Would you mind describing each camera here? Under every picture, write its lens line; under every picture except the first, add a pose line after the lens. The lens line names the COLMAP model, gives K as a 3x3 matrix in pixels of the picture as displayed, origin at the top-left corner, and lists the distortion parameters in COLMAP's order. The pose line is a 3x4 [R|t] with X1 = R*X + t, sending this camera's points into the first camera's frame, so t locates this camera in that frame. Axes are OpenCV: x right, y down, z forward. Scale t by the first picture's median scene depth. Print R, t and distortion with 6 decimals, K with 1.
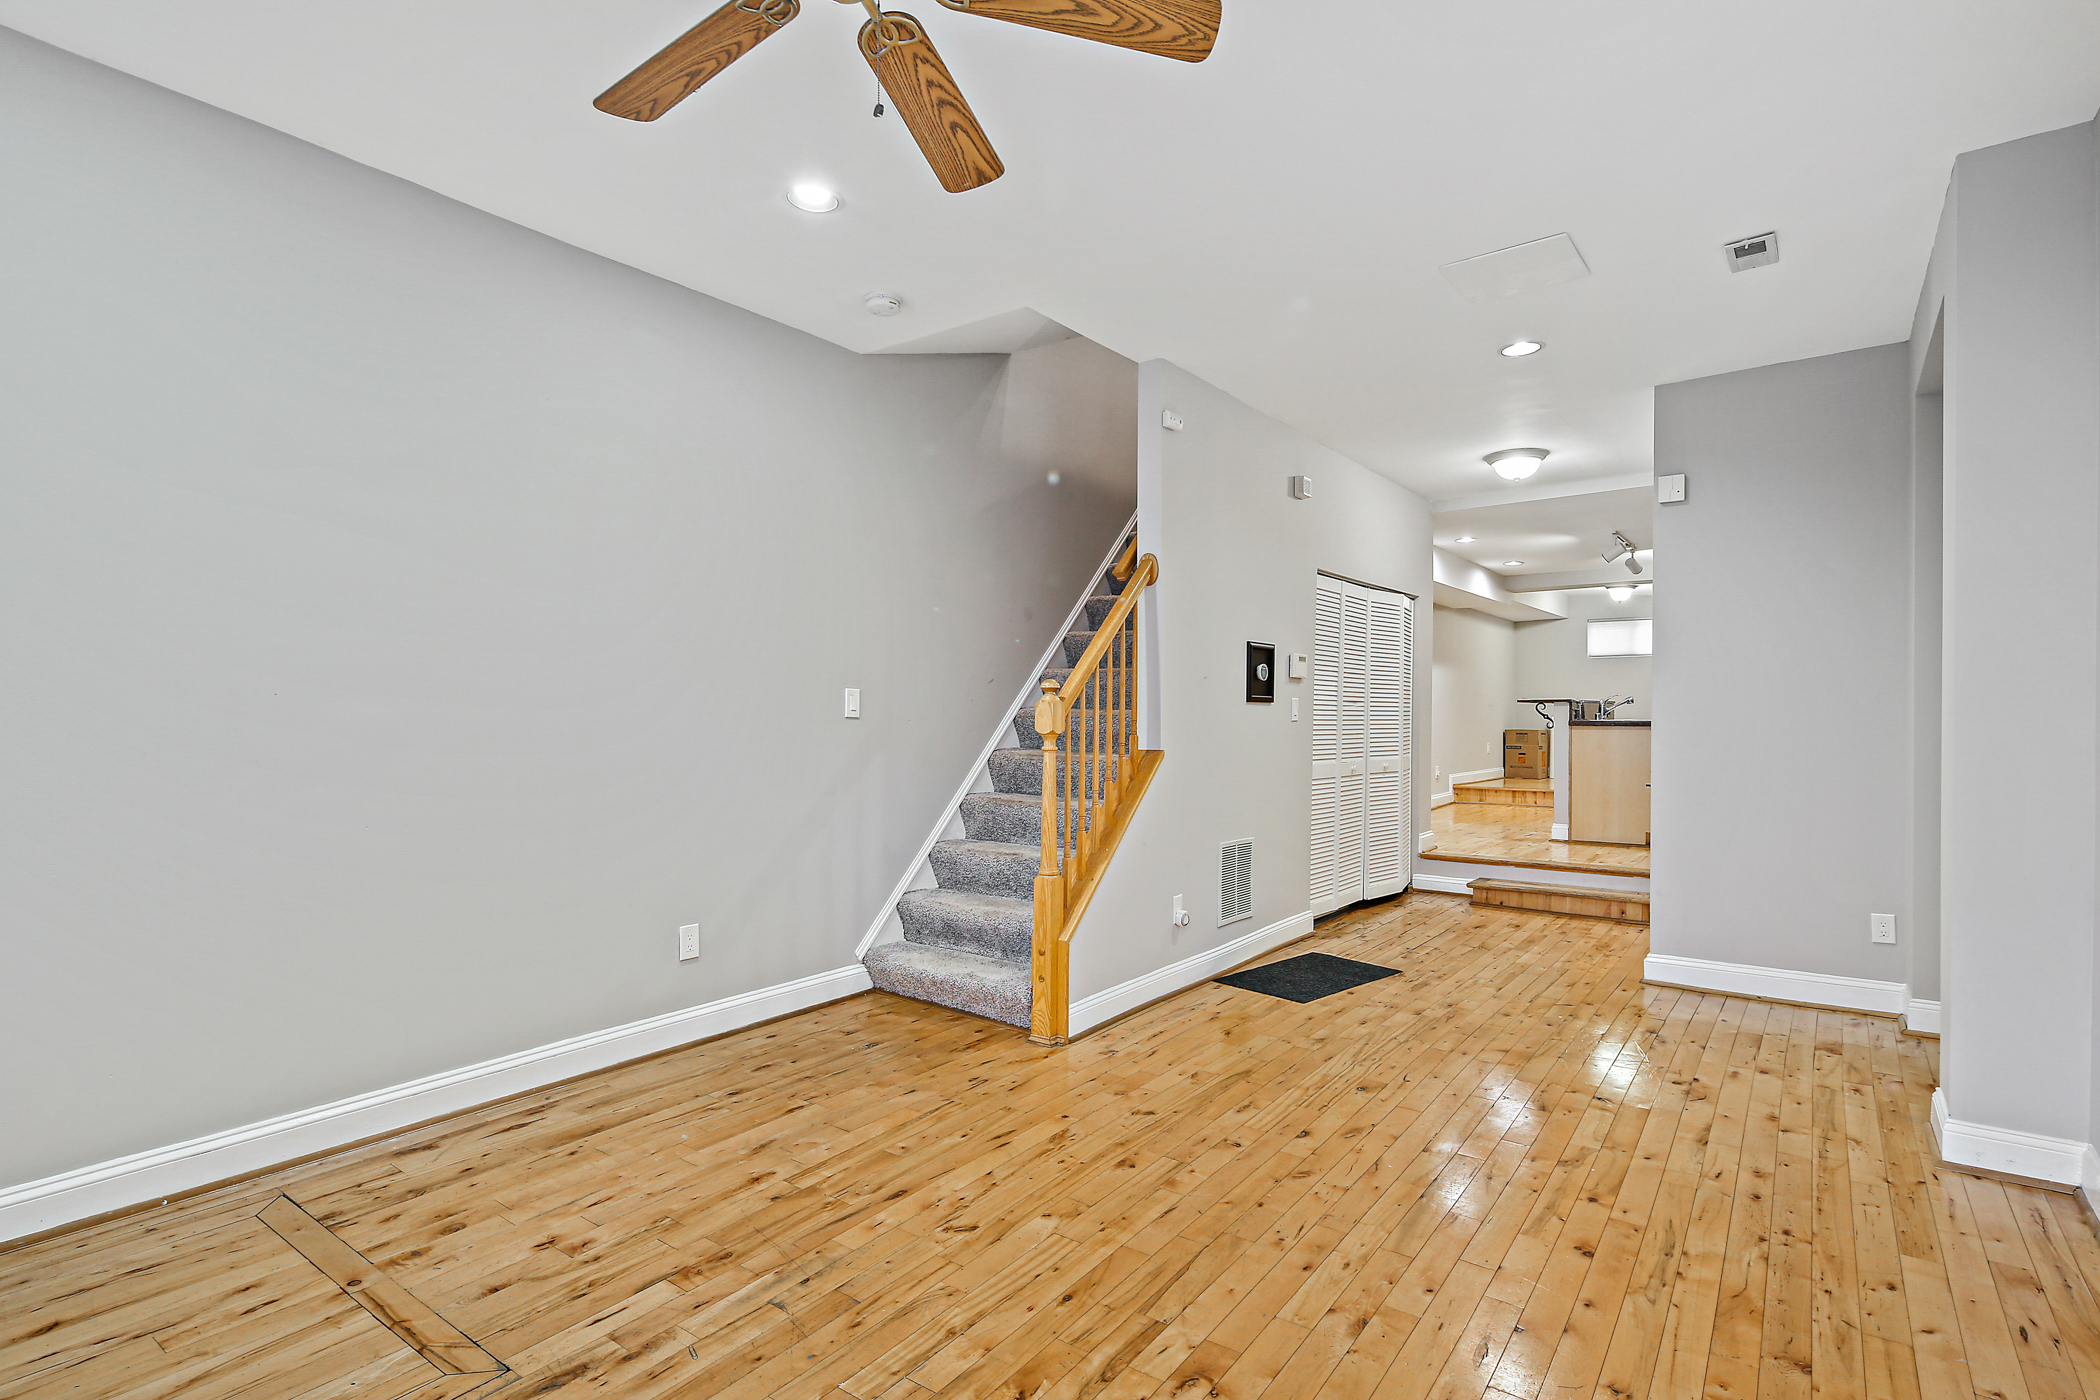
lens RADIAL K [[1037.1, 0, 1048.2], [0, 1037.1, 714.7], [0, 0, 1]] dist [0.001731, -0.000515]
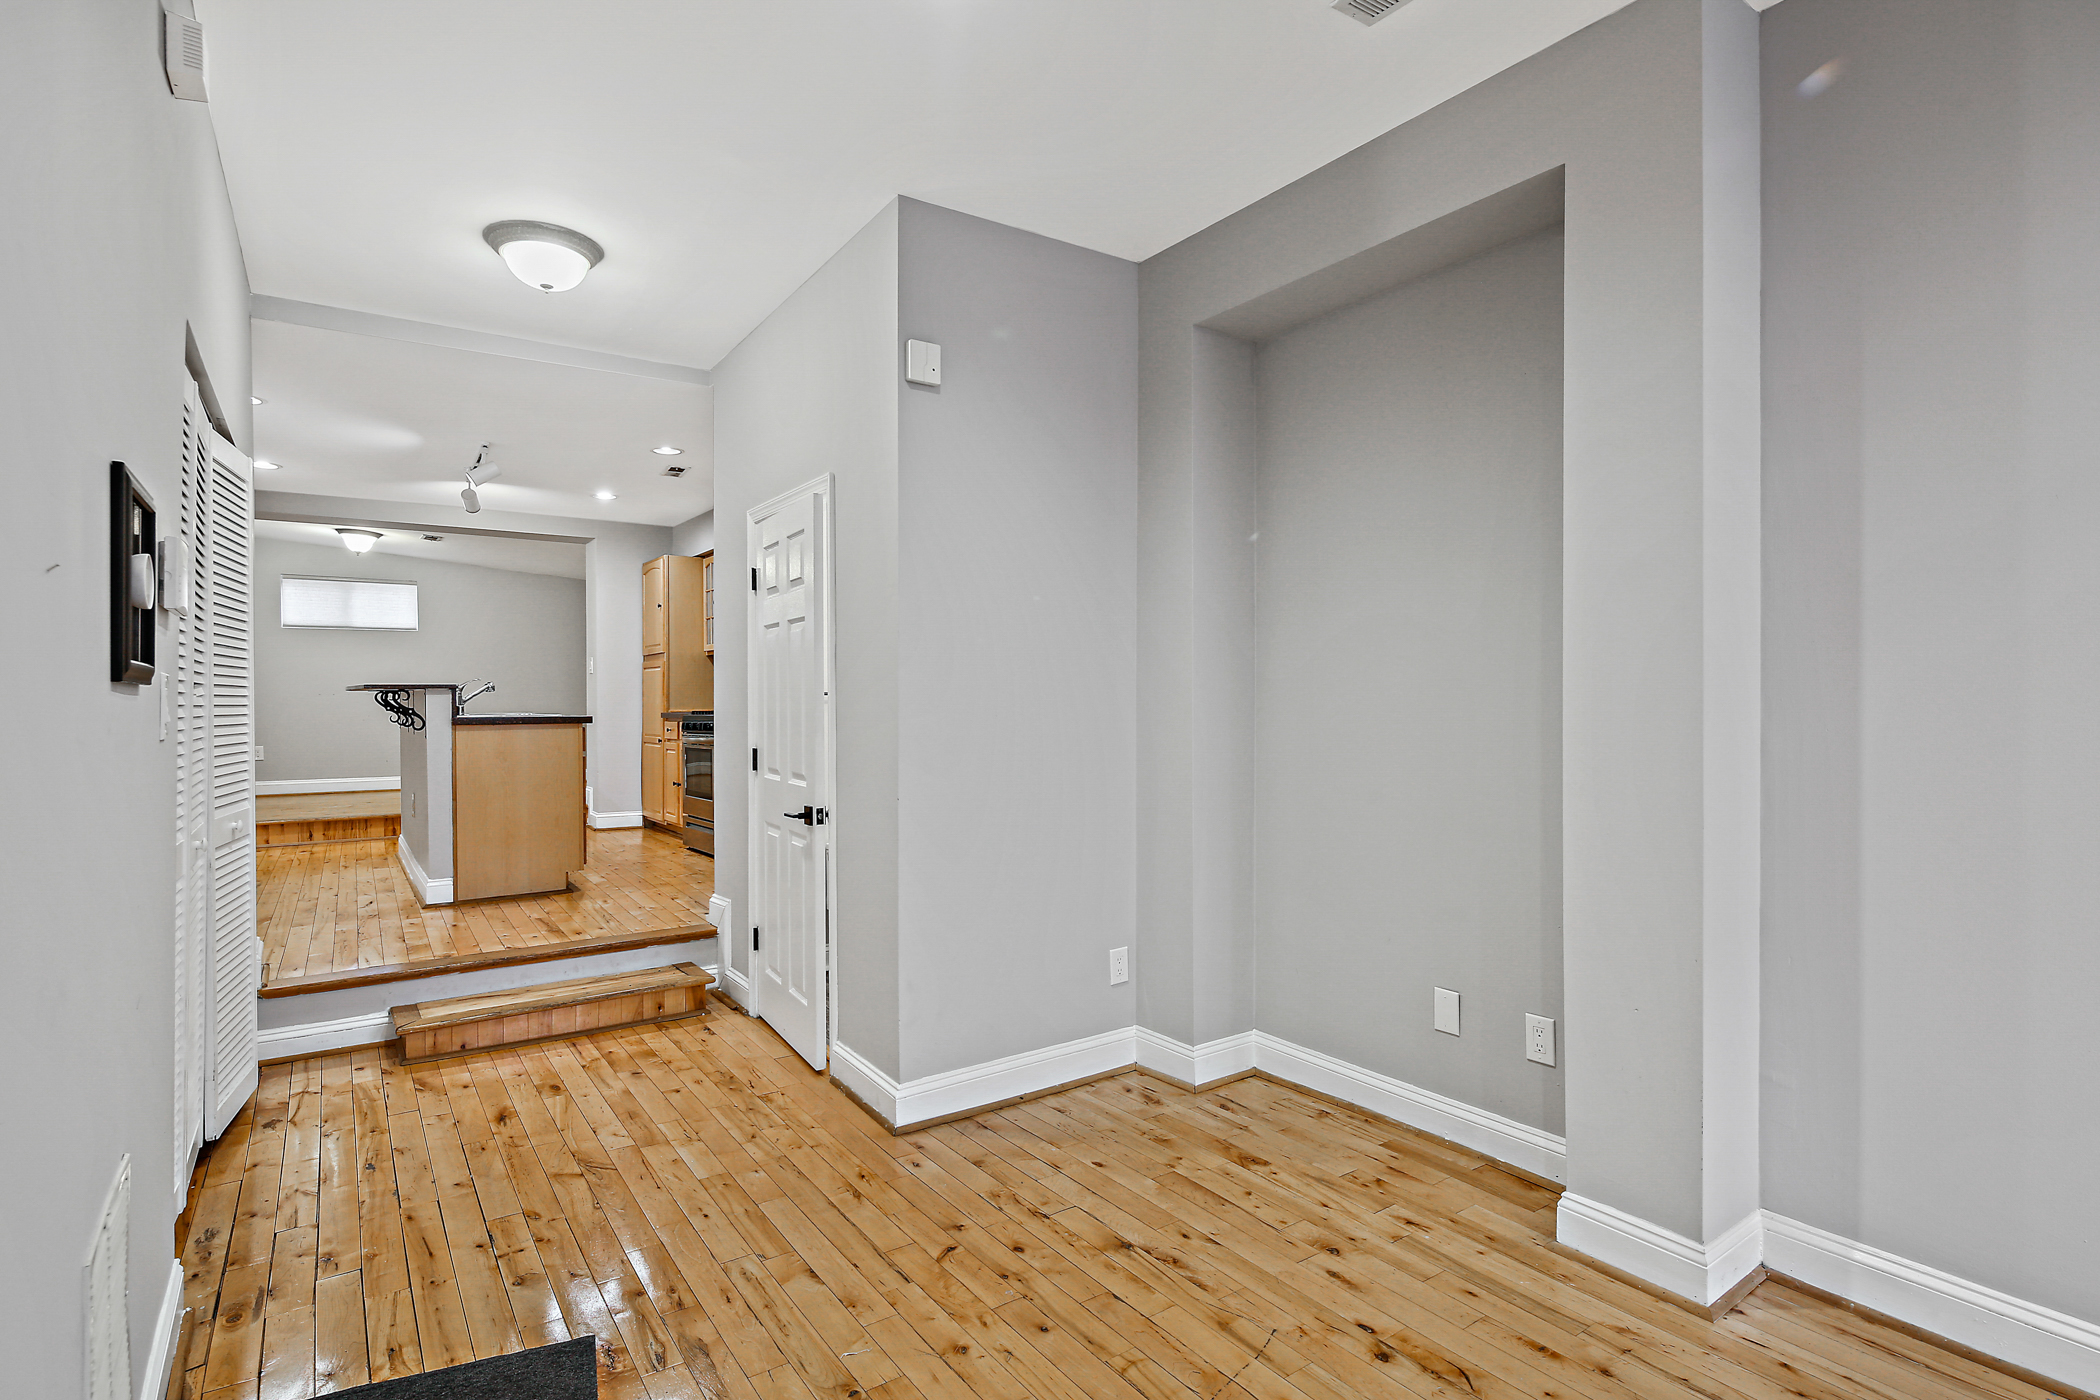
lens RADIAL K [[1031.9, 0, 1050.0], [0, 1031.9, 700.0], [0, 0, 1]] dist [0.003300, -0.001332]
pose [[0.310812, -0.003859, 0.950463, 0.008379], [0.006185, 0.999979, 0.002037, -0.009088], [-0.950451, 0.005245, 0.310830, 0.966692]]
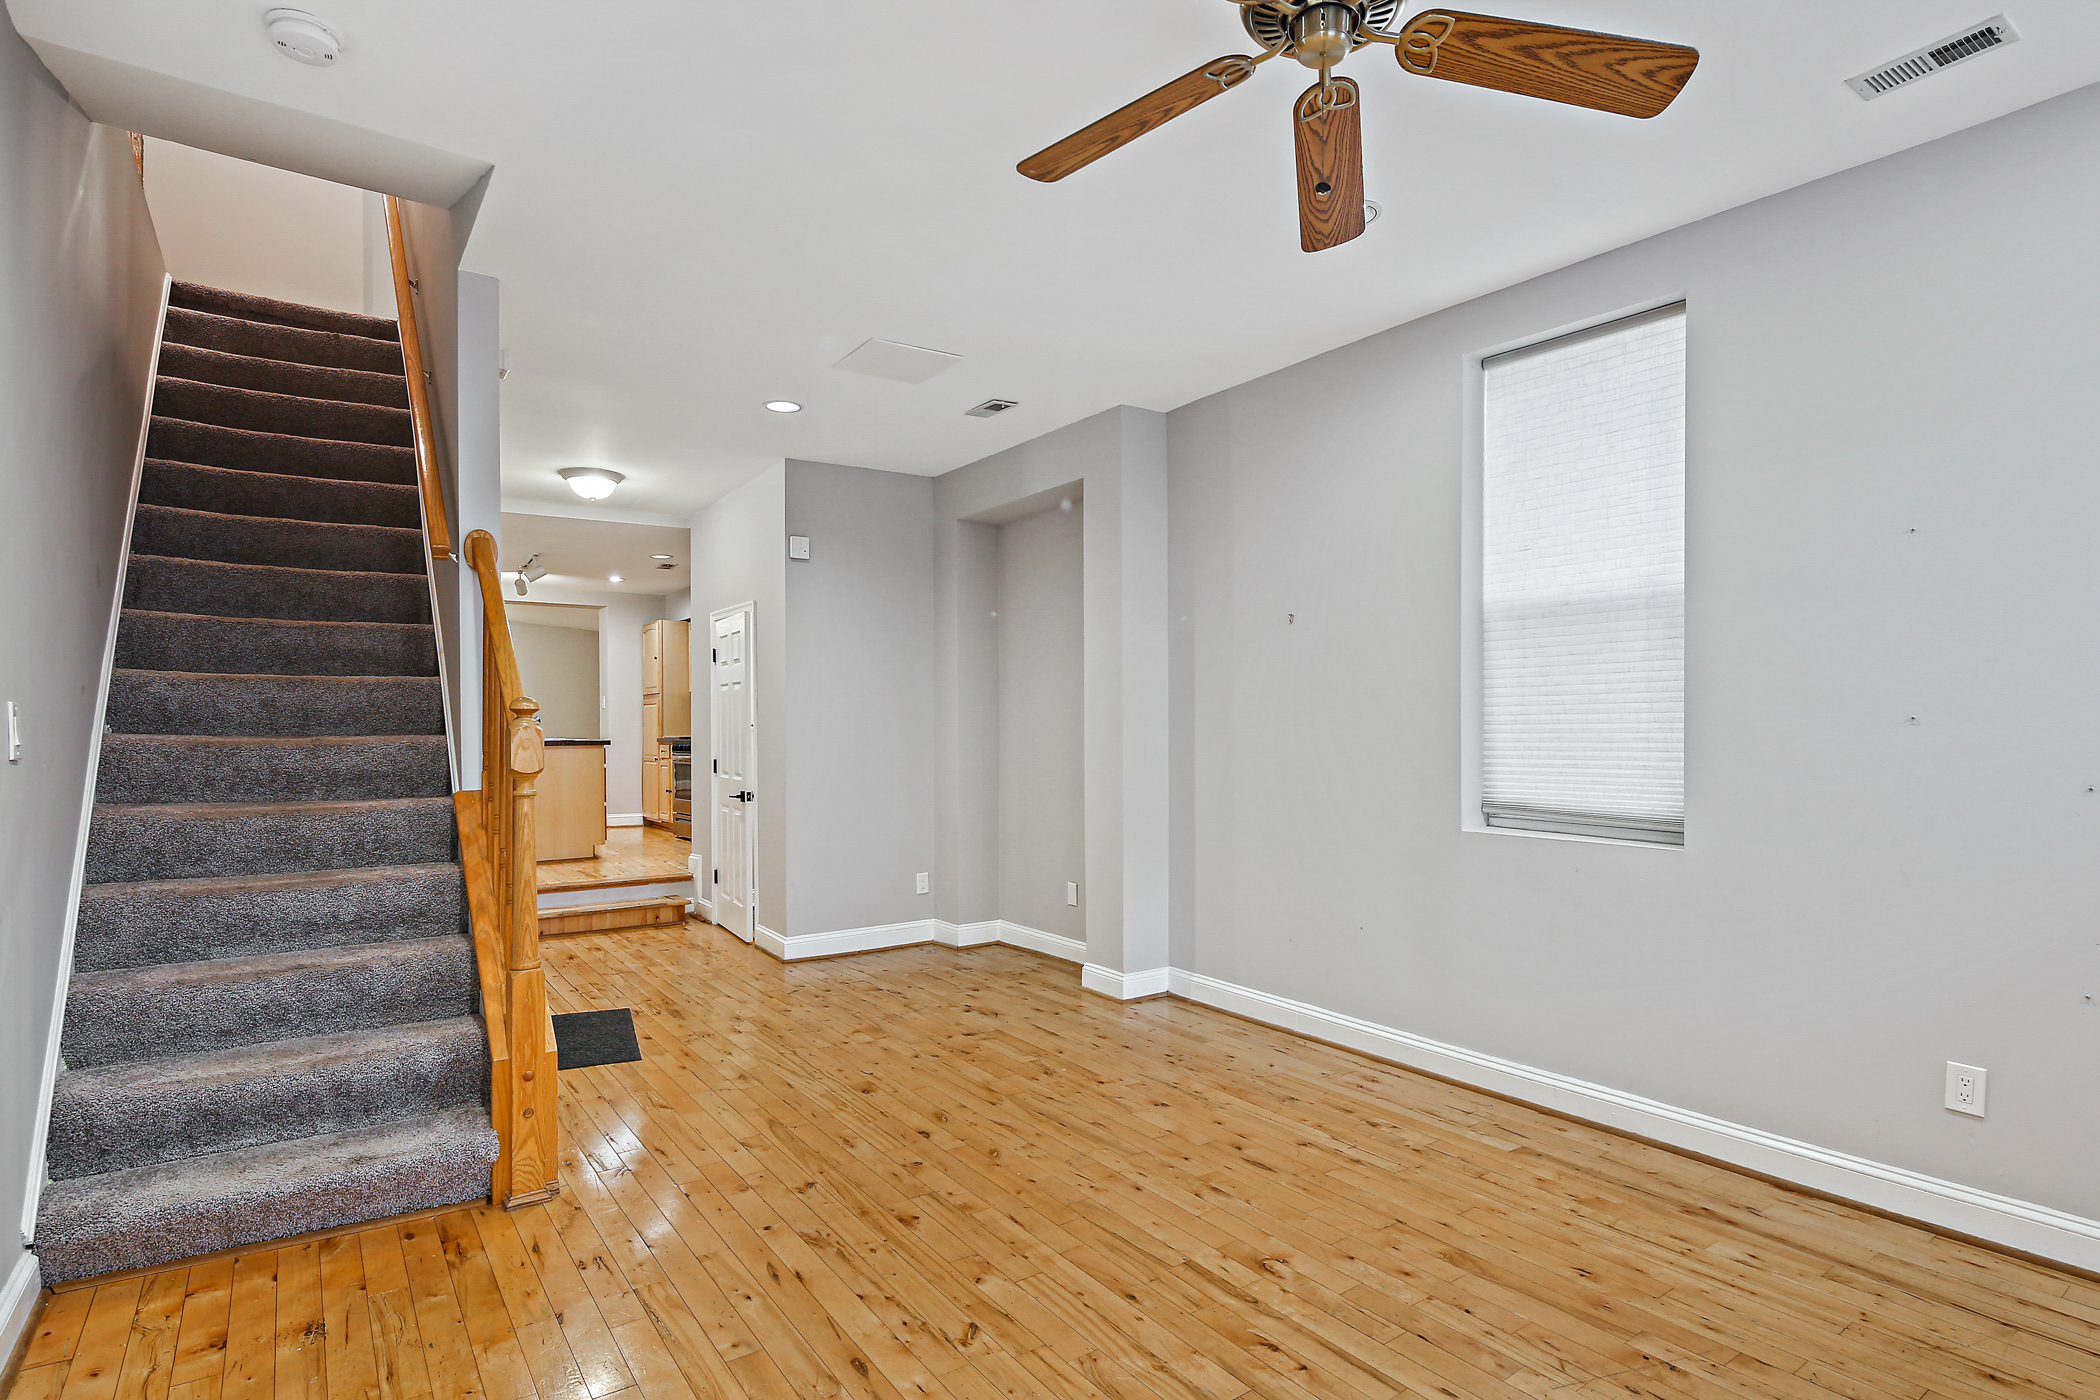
lens RADIAL K [[1056.3, 0, 1057.1], [0, 1056.3, 730.4], [0, 0, 1]] dist [0.000123, -0.001034]
pose [[0.307866, -0.007158, 0.951403, -0.633822], [0.006451, 0.999964, 0.005436, -0.013807], [-0.951408, 0.004464, 0.307901, 0.455289]]
